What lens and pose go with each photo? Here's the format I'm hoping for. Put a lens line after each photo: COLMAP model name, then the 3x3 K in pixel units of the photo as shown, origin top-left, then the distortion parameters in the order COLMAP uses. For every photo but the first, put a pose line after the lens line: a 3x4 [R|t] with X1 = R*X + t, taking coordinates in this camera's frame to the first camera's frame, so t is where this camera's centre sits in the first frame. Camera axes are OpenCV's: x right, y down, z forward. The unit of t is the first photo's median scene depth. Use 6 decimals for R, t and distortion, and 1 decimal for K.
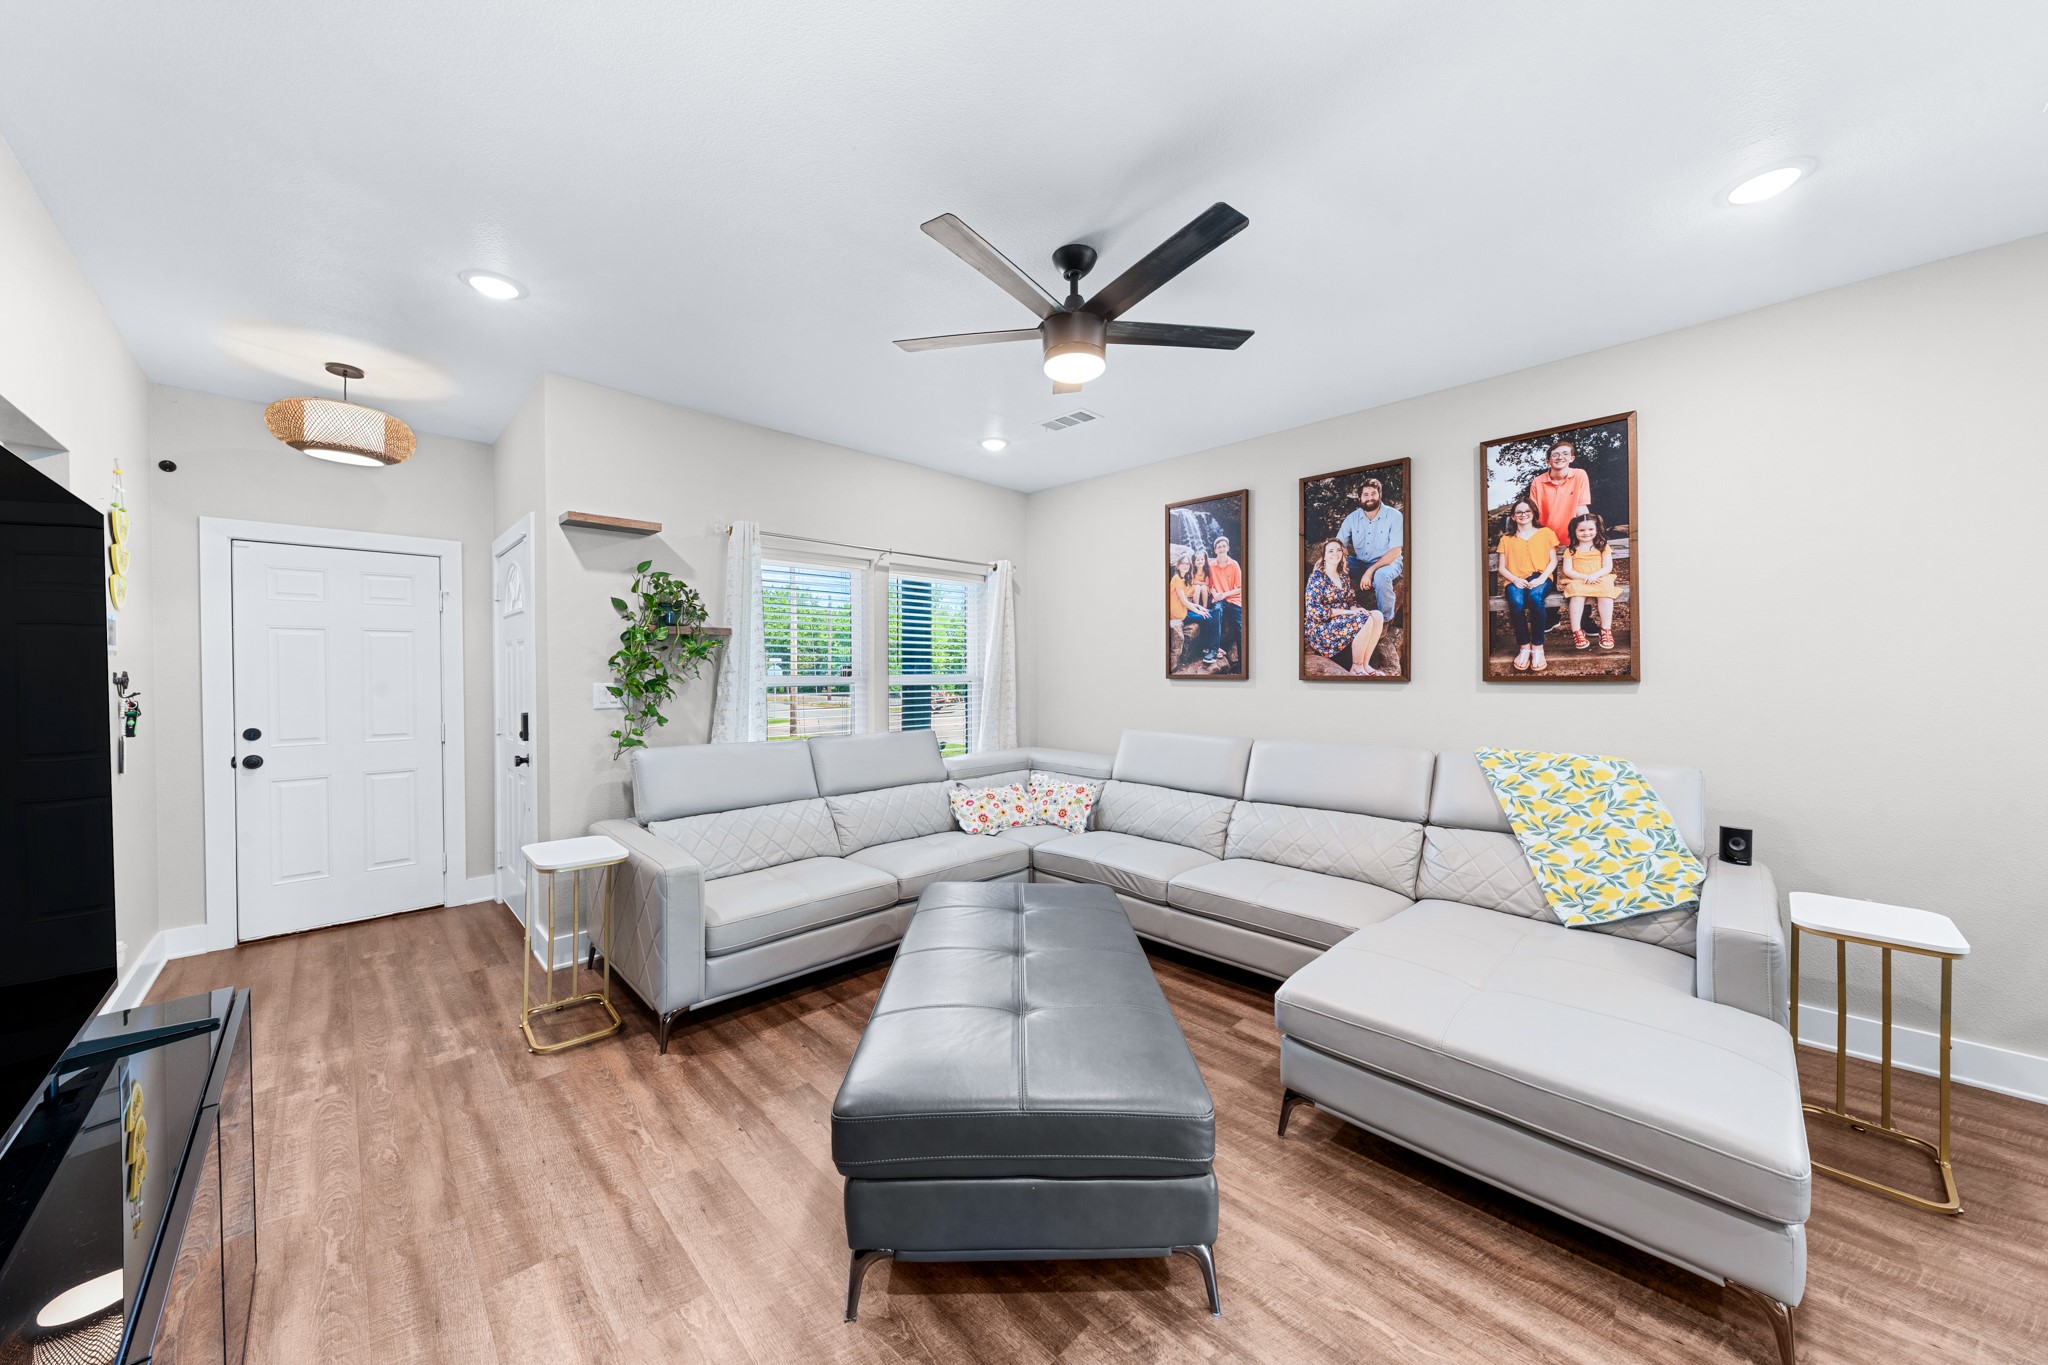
lens RADIAL K [[701.8, 0, 1016.3], [0, 701.8, 677.6], [0, 0, 1]] dist [-0.001025, 0.000202]
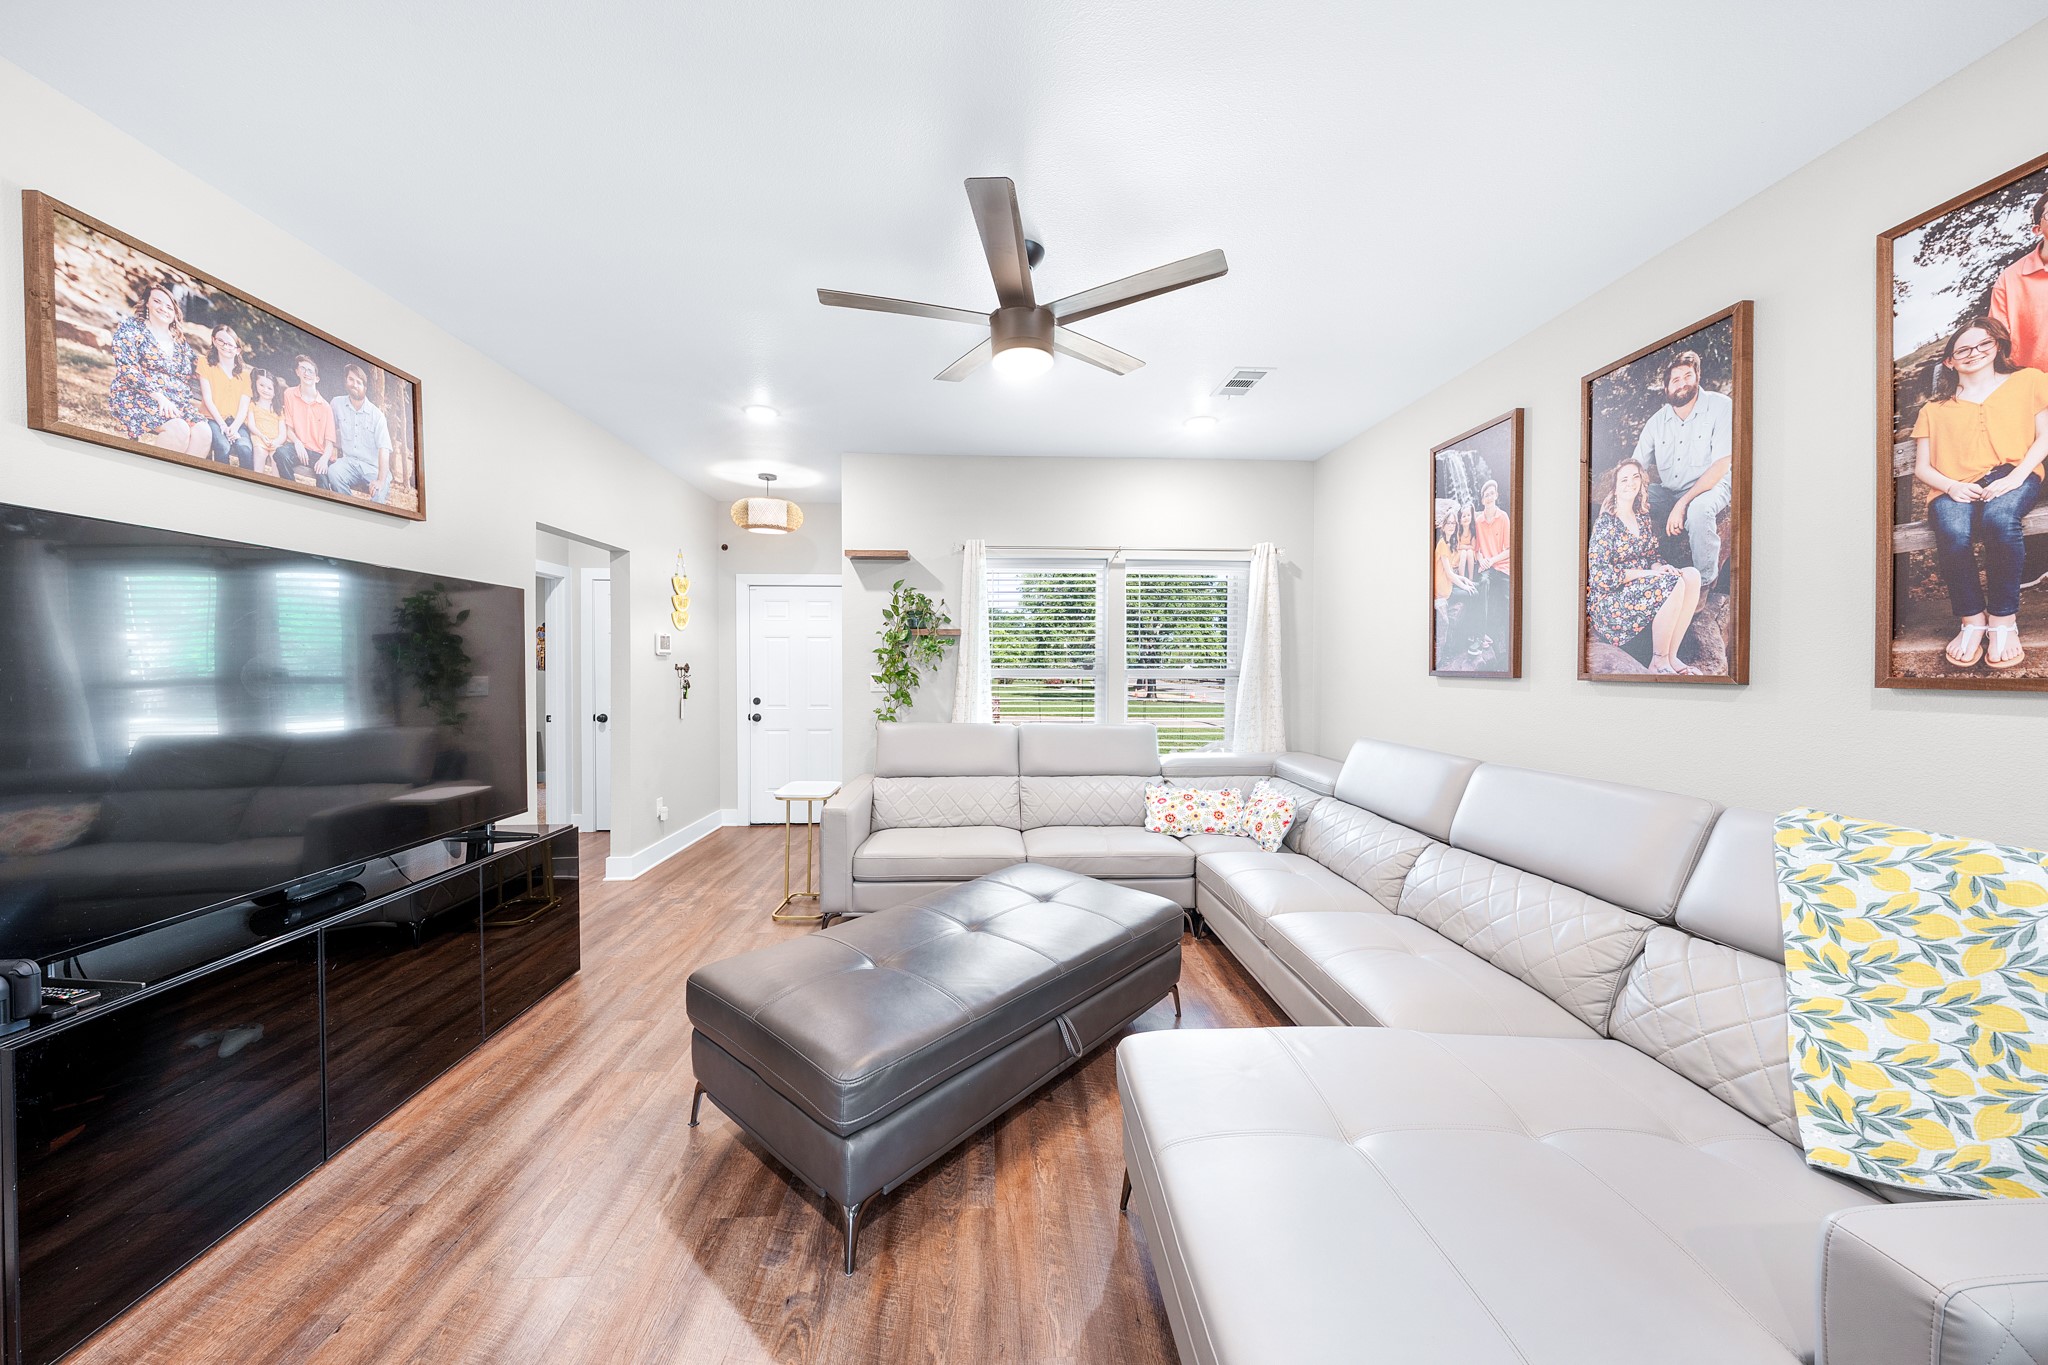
lens RADIAL K [[701.8, 0, 1016.2], [0, 701.8, 675.0], [0, 0, 1]] dist [-0.001025, 0.000202]
pose [[0.745354, 0.013058, -0.666541, 0.513184], [-0.009816, 0.999915, 0.008612, -0.002384], [0.666596, 0.000124, 0.745419, 0.168505]]
